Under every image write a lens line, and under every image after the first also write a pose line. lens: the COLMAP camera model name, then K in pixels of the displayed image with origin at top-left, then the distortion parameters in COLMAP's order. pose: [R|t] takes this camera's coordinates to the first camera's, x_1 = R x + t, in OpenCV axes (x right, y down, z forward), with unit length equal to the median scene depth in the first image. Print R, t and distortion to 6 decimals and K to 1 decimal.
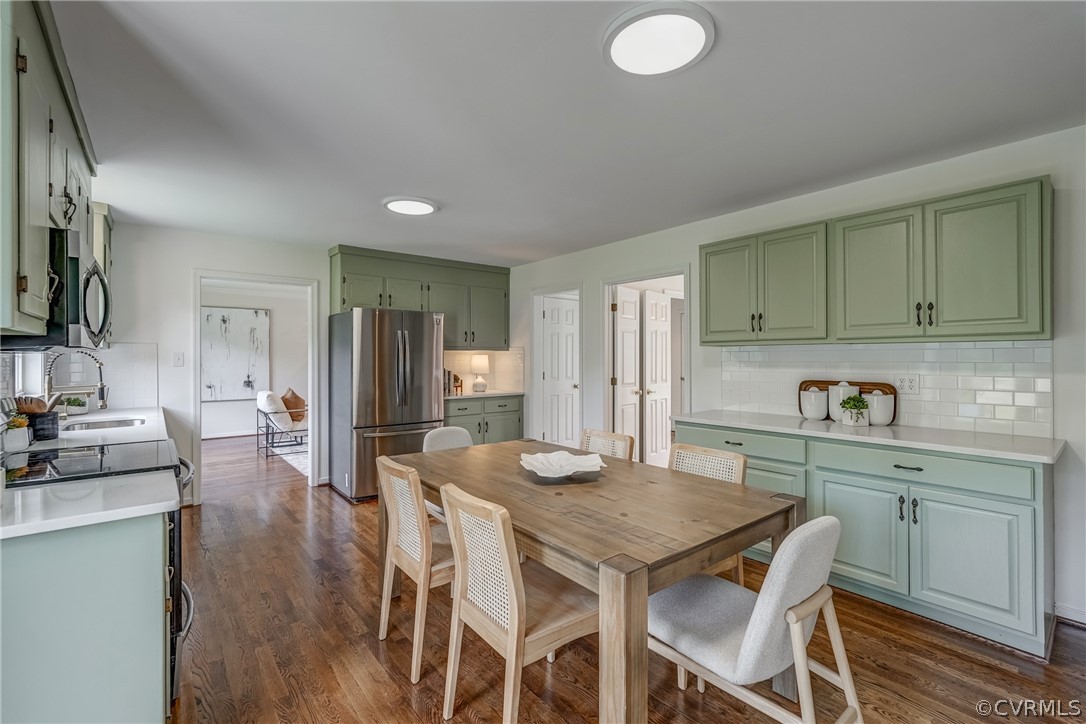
lens RADIAL K [[476.1, 0, 537.2], [0, 476.1, 358.4], [0, 0, 1]] dist [-0.002142, -0.000020]
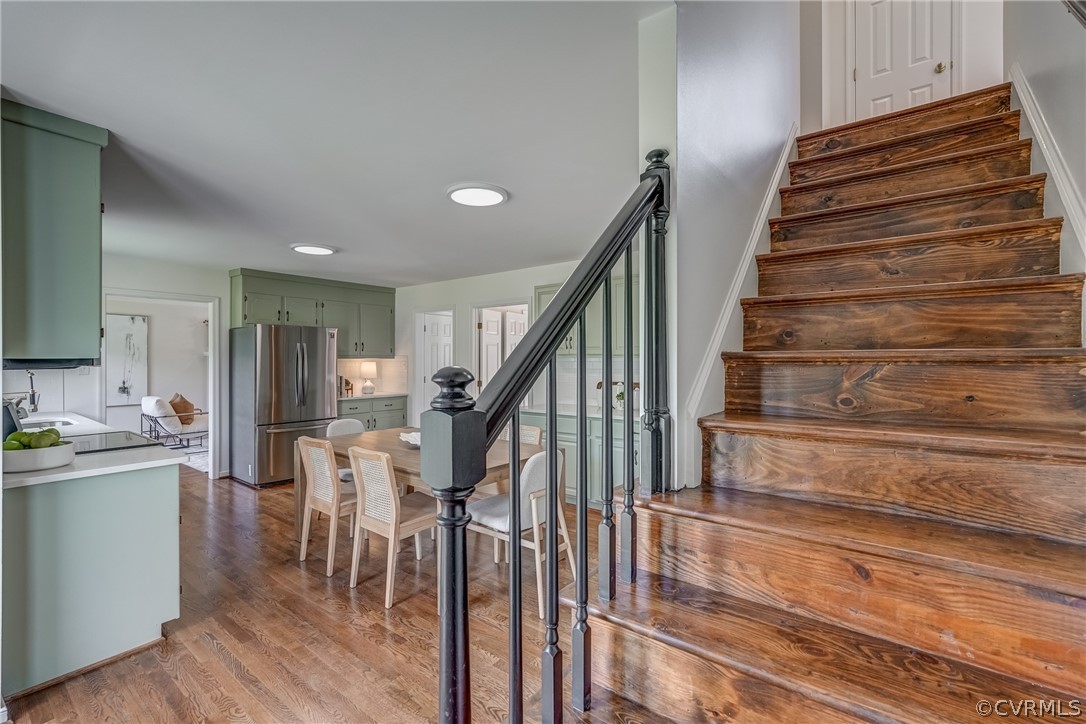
lens RADIAL K [[476.1, 0, 537.2], [0, 476.1, 358.4], [0, 0, 1]] dist [-0.002142, -0.000020]
pose [[0.974219, 0.000795, 0.225604, 0.022549], [0.000073, 0.999993, -0.003840, -0.014014], [-0.225606, 0.003758, 0.974211, -0.269609]]
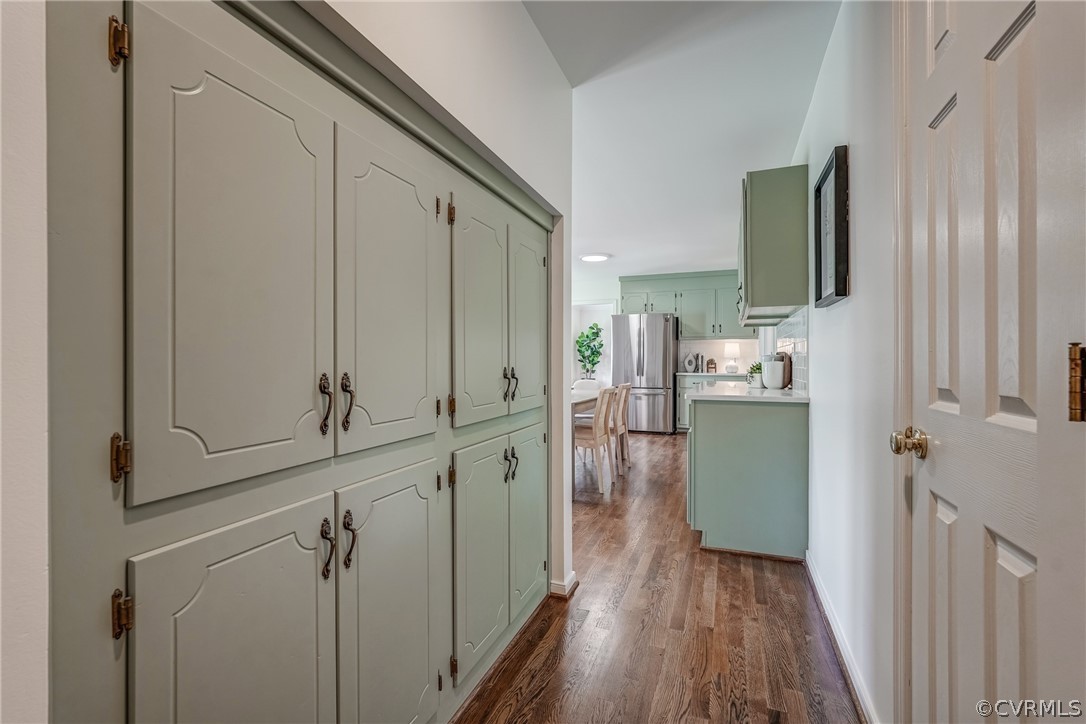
lens RADIAL K [[479.7, 0, 544.8], [0, 479.7, 359.6], [0, 0, 1]] dist [-0.000262, 0.000120]
pose [[0.498048, 0.001749, -0.867147, 0.827545], [0.000740, 0.999997, 0.002442, 0.037721], [0.867149, -0.001858, 0.498046, -0.042741]]
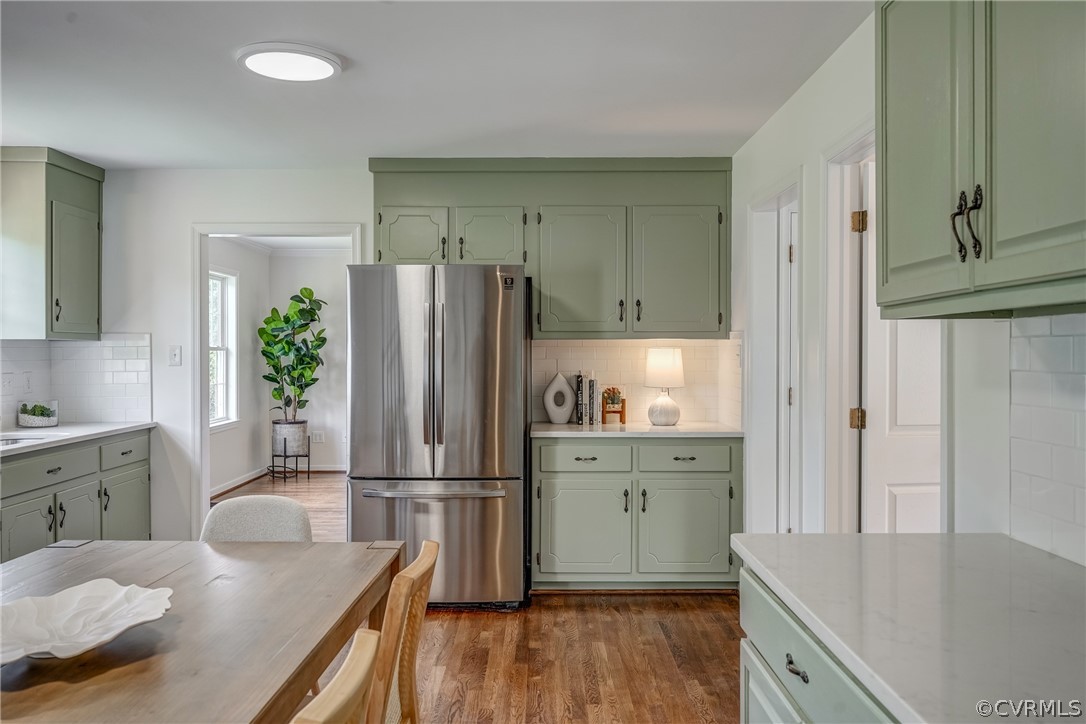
lens RADIAL K [[829.9, 0, 544.5], [0, 829.9, 357.6], [0, 0, 1]] dist [-0.007287, -0.006771]
pose [[0.780705, 0.005426, -0.624876, 0.355365], [-0.001768, 0.999977, 0.006475, -0.003345], [0.624897, -0.003950, 0.780697, 0.318779]]
